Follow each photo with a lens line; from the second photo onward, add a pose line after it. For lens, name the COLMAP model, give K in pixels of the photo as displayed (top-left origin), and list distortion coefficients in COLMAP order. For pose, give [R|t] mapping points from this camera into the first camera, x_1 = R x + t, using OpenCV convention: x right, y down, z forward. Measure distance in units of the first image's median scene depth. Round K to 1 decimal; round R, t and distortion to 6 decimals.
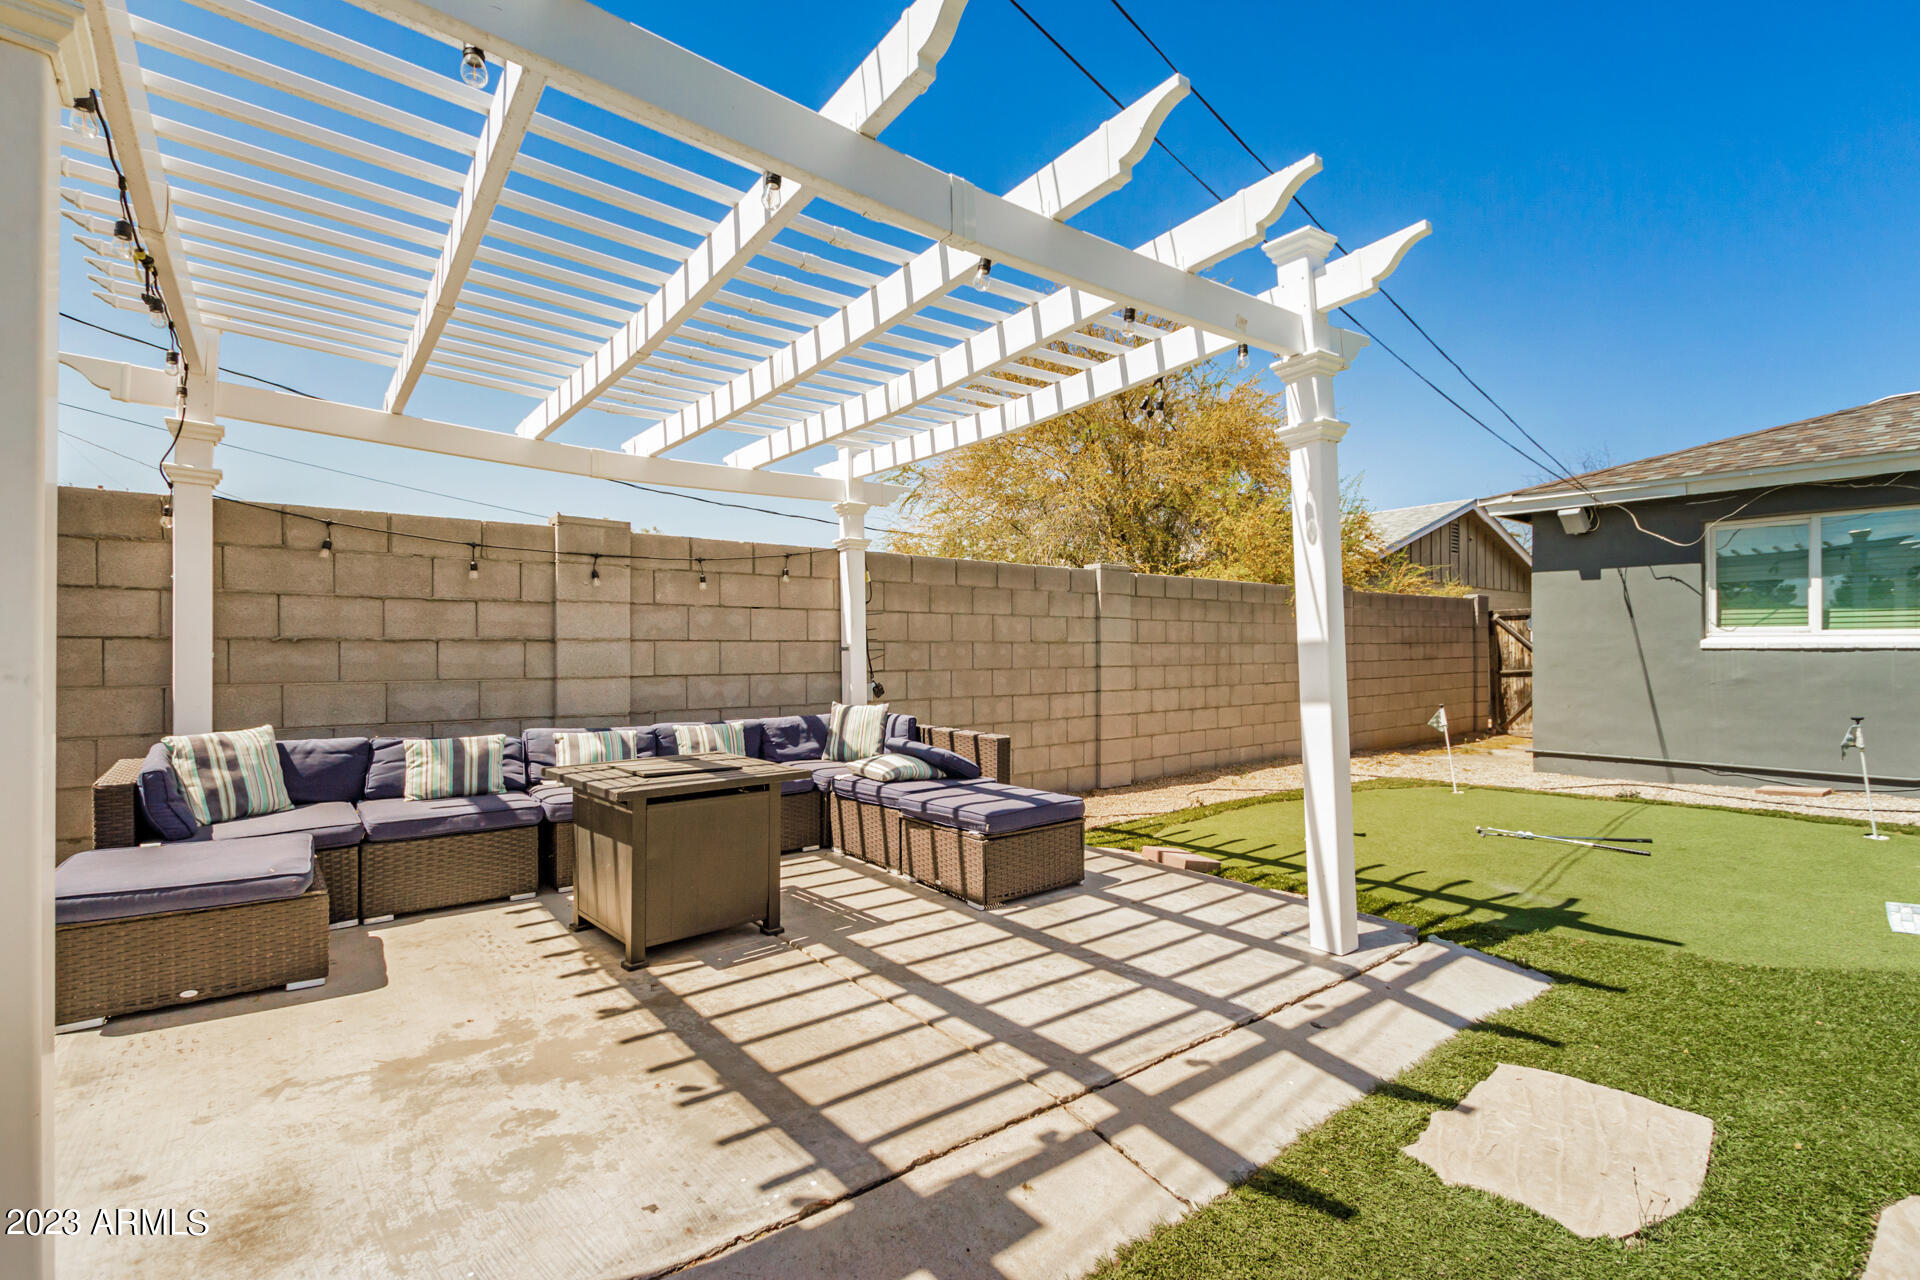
lens RADIAL K [[889.0, 0, 977.1], [0, 889.0, 647.7], [0, 0, 1]] dist [0.004832, 0.000151]
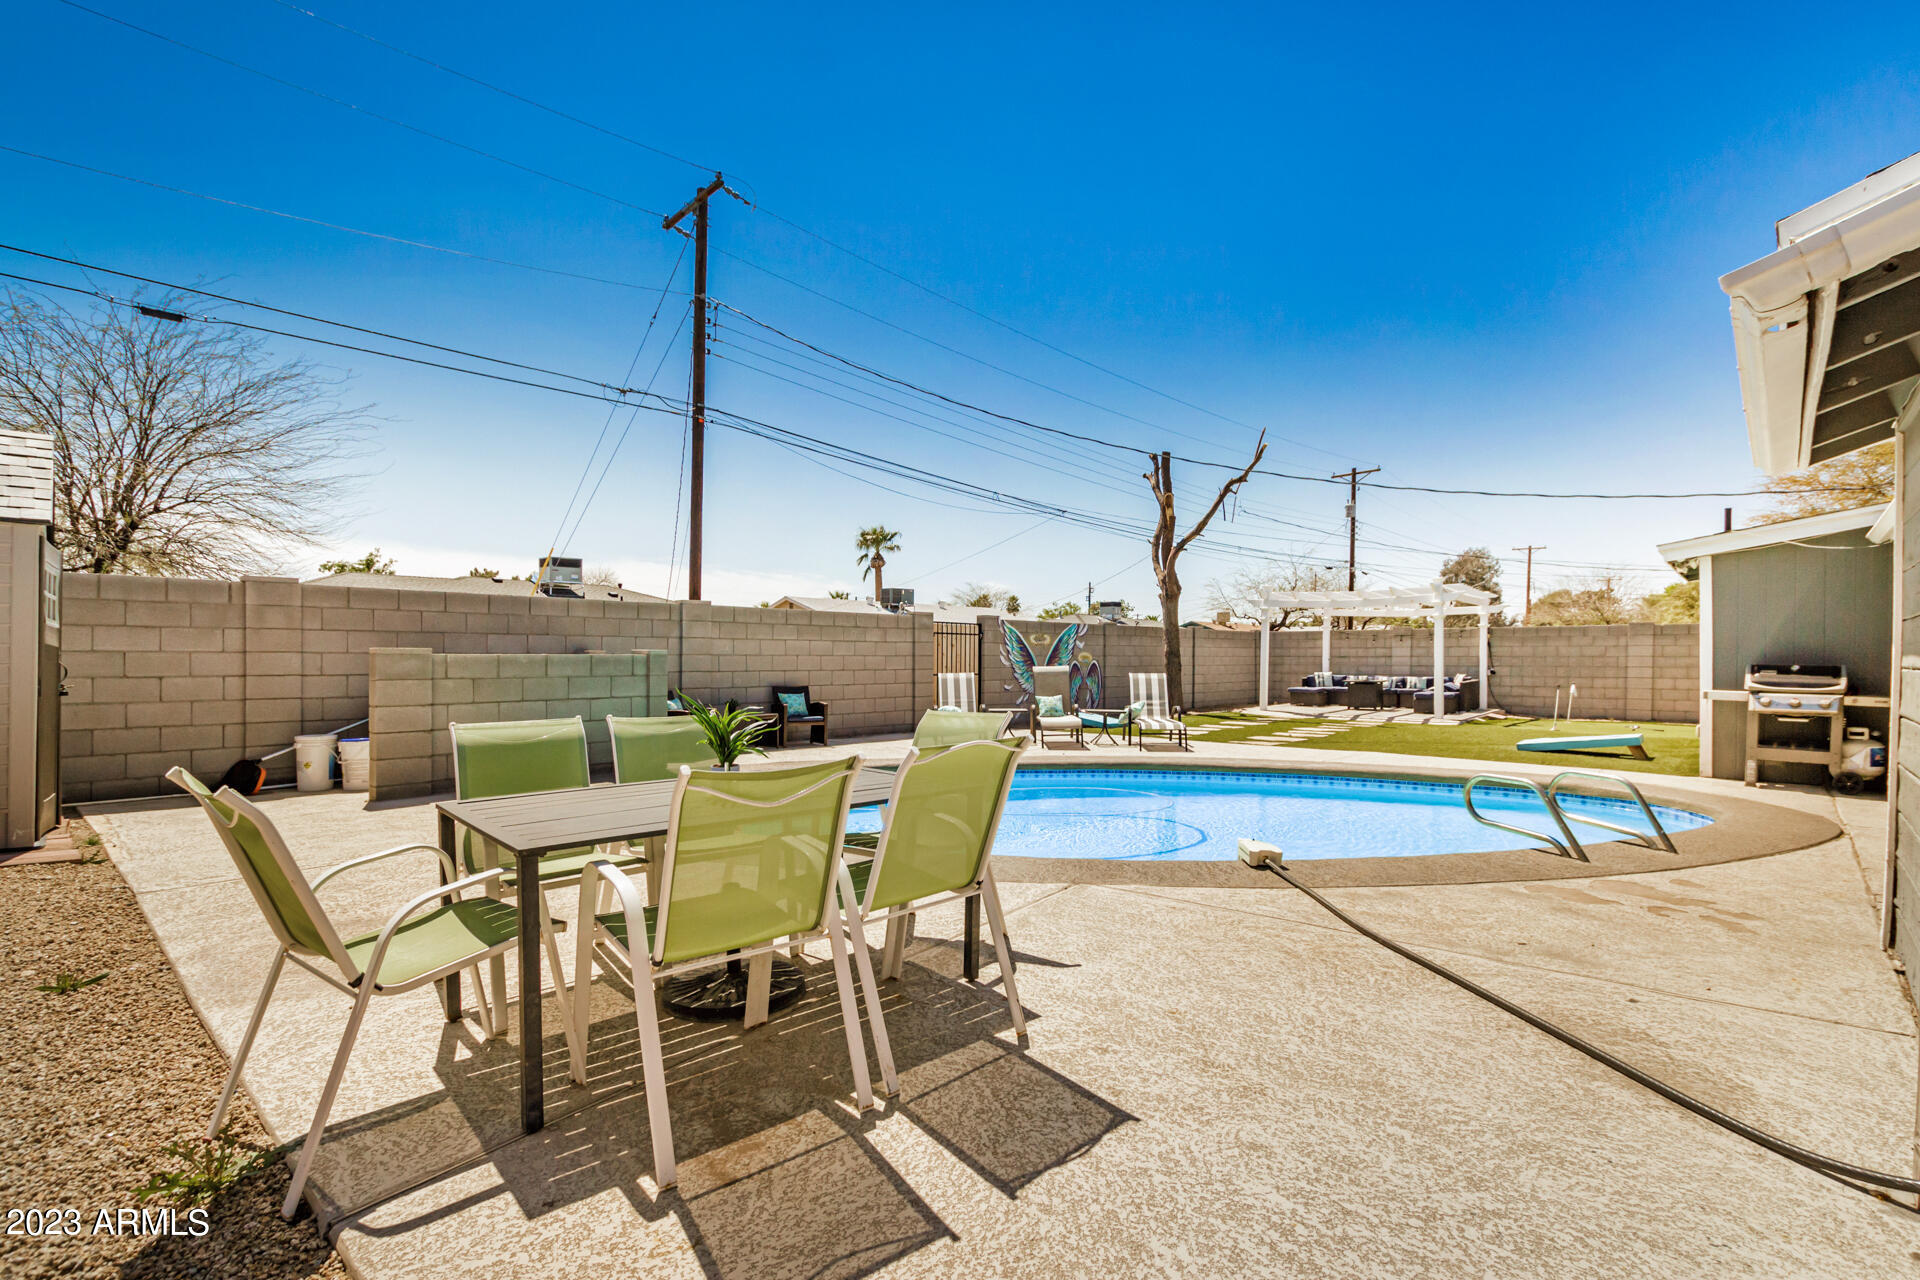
lens RADIAL K [[889.0, 0, 965.1], [0, 889.0, 659.5], [0, 0, 1]] dist [0.004832, 0.000151]
pose [[0.148767, 0.005254, -0.988858, 3.009114], [0.002498, 0.999981, 0.005689, -0.020599], [0.988869, -0.003316, 0.148751, -1.438771]]
